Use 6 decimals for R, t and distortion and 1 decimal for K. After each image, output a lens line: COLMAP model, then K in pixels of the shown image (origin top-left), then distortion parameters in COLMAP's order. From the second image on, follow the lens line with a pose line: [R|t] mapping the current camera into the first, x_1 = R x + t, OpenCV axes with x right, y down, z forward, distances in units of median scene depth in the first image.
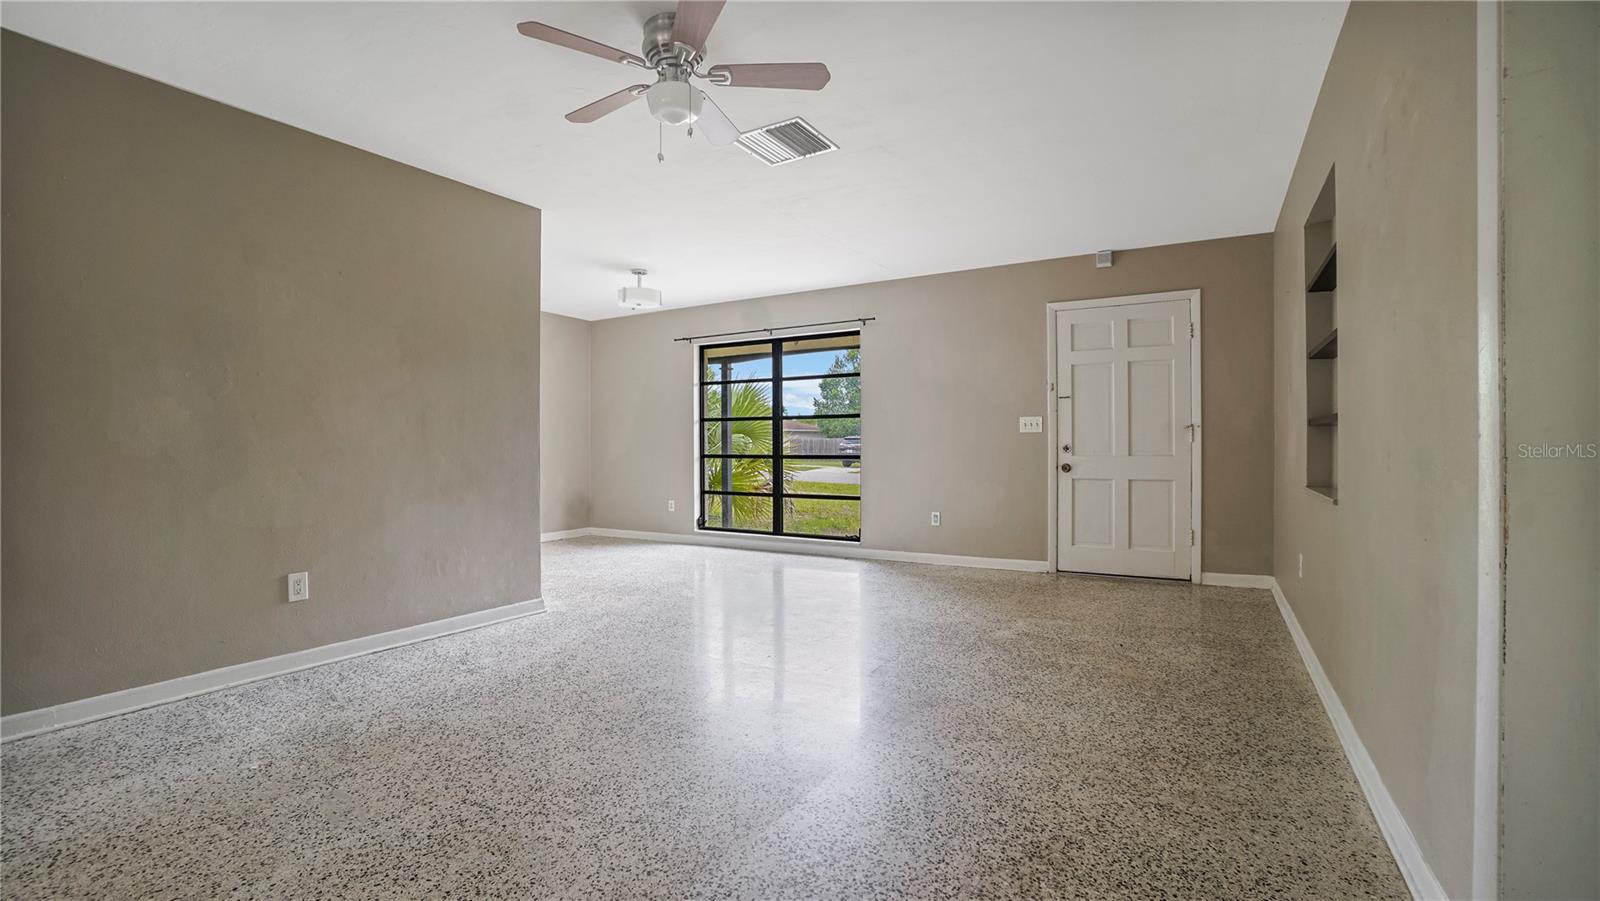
lens RADIAL K [[712.4, 0, 772.0], [0, 712.4, 443.0], [0, 0, 1]] dist [-0.060774, 0.021393]
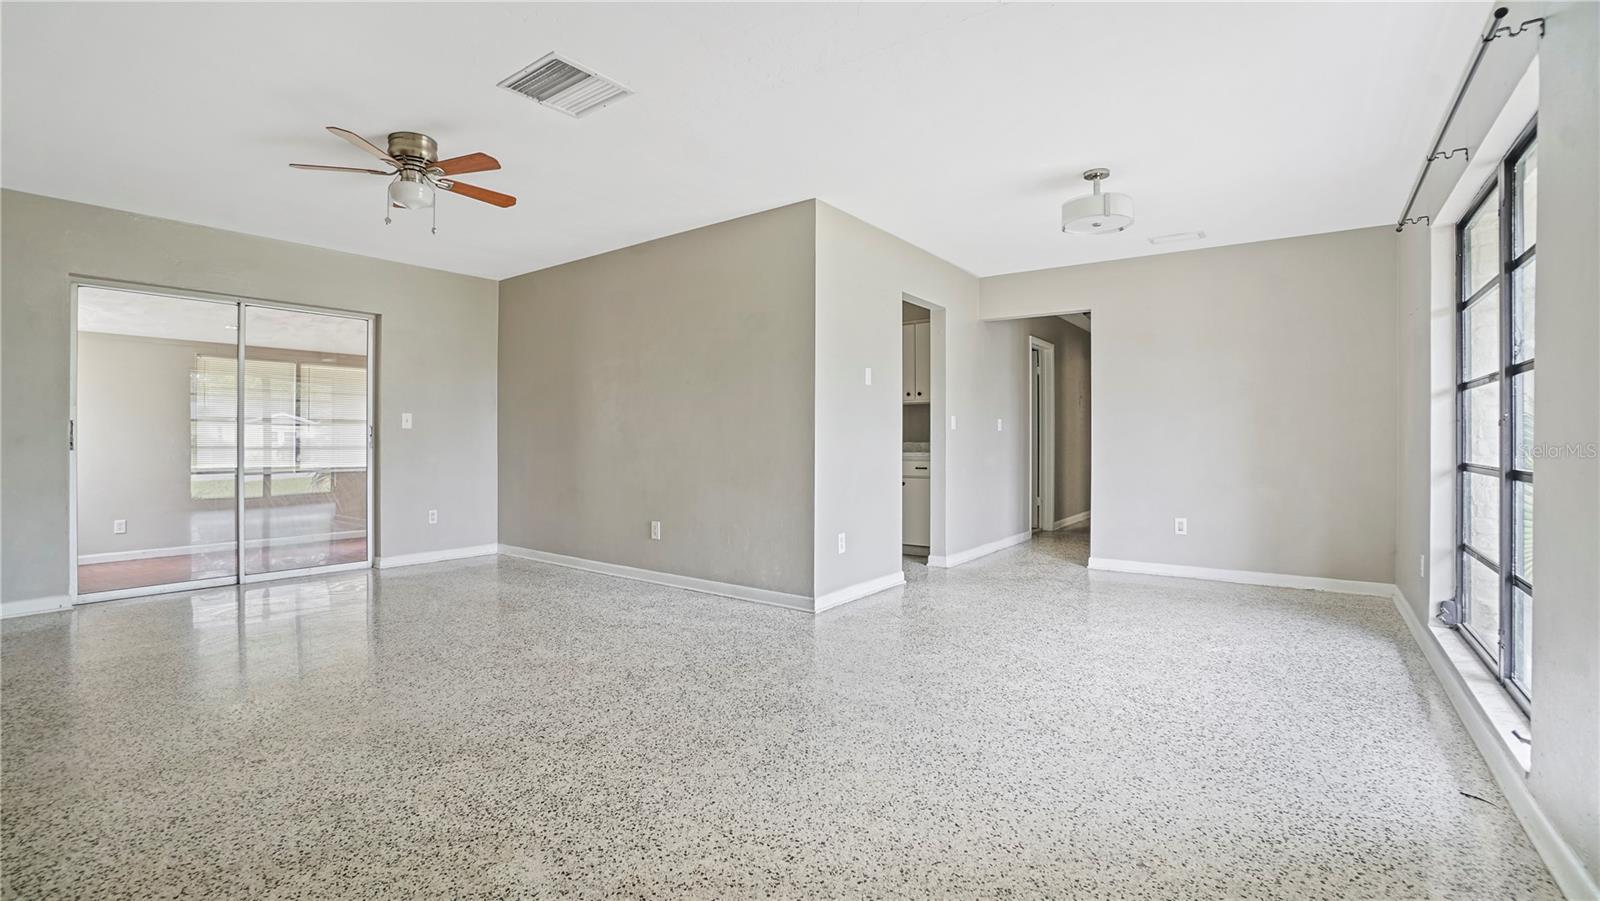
lens RADIAL K [[712.4, 0, 772.0], [0, 712.4, 443.0], [0, 0, 1]] dist [-0.060774, 0.021393]
pose [[-0.108525, 0.006646, -0.994071, 0.567753], [0.003133, 0.999975, 0.006344, -0.000694], [0.994089, -0.002426, -0.108543, 0.915097]]
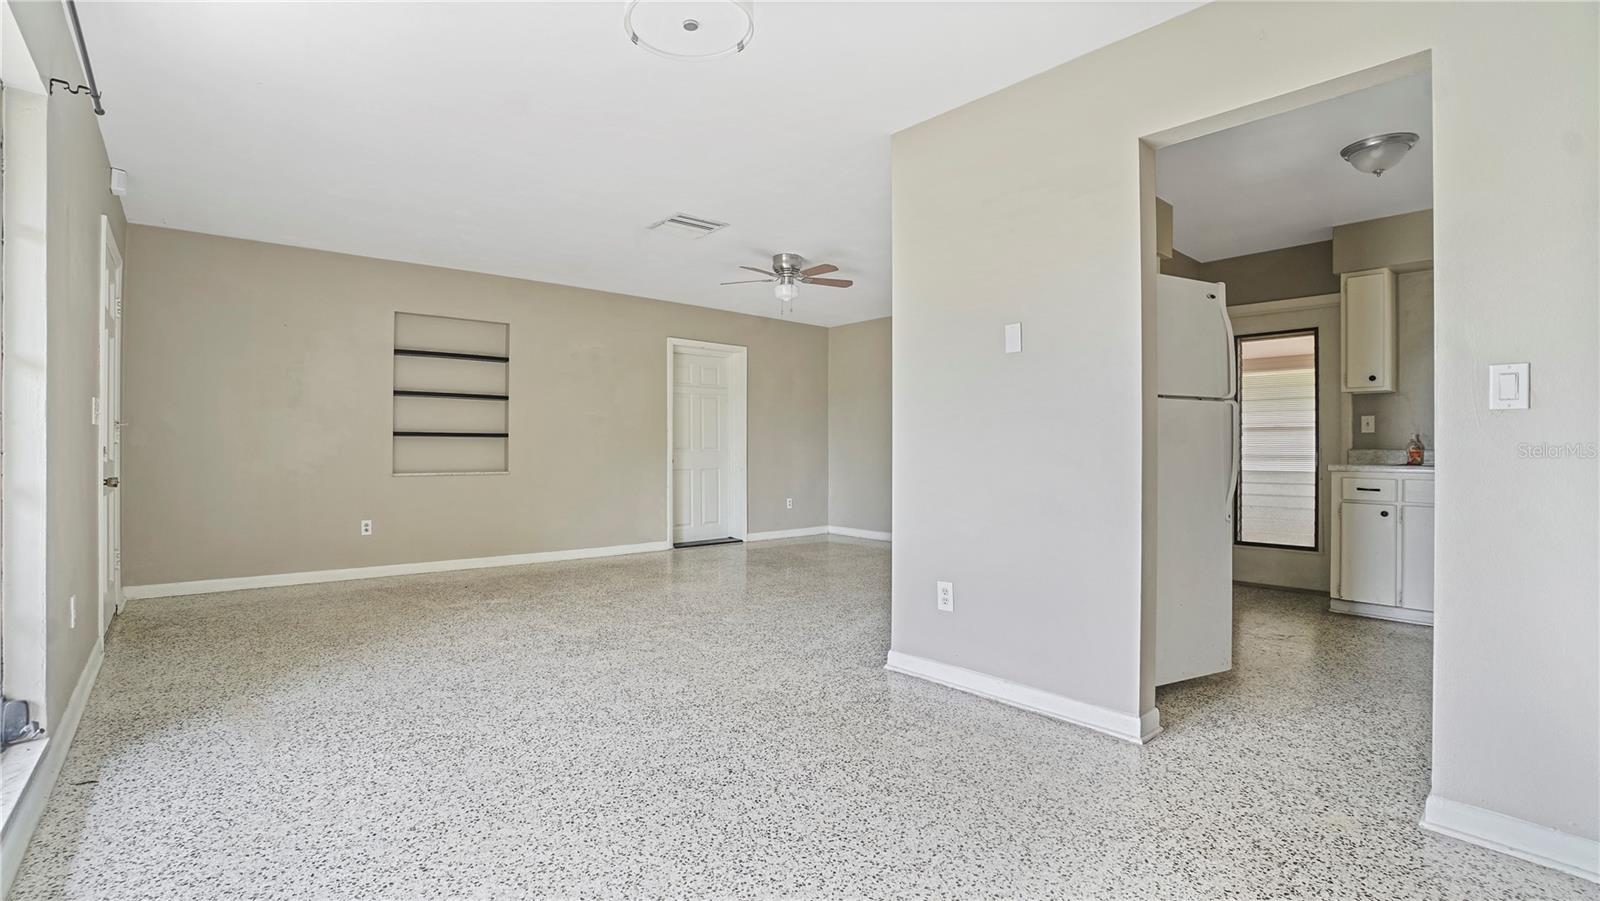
lens RADIAL K [[712.4, 0, 772.0], [0, 712.4, 443.0], [0, 0, 1]] dist [-0.060774, 0.021393]
pose [[-0.948377, 0.002906, 0.317131, -0.391998], [-0.001113, 0.999921, -0.012491, 0.007379], [-0.317142, -0.012199, -0.948300, 1.537696]]
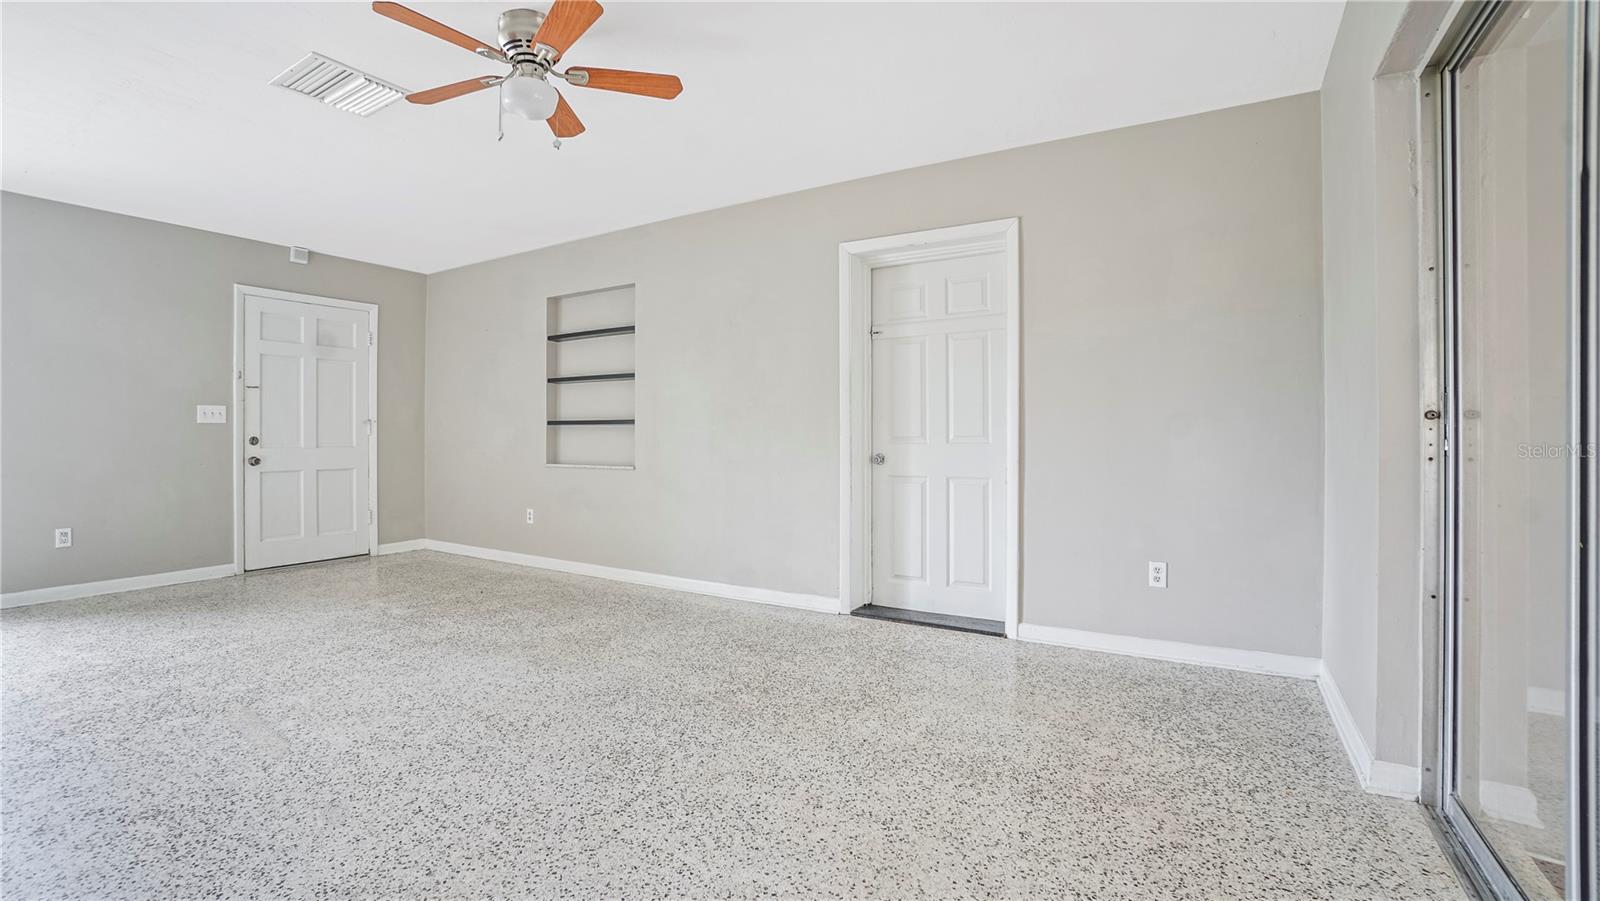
lens RADIAL K [[712.4, 0, 772.0], [0, 712.4, 443.0], [0, 0, 1]] dist [-0.060774, 0.021393]
pose [[0.015845, -0.005346, 0.999860, -0.558848], [-0.003503, 0.999979, 0.005402, 0.003367], [-0.999868, -0.003588, 0.015826, 0.313677]]
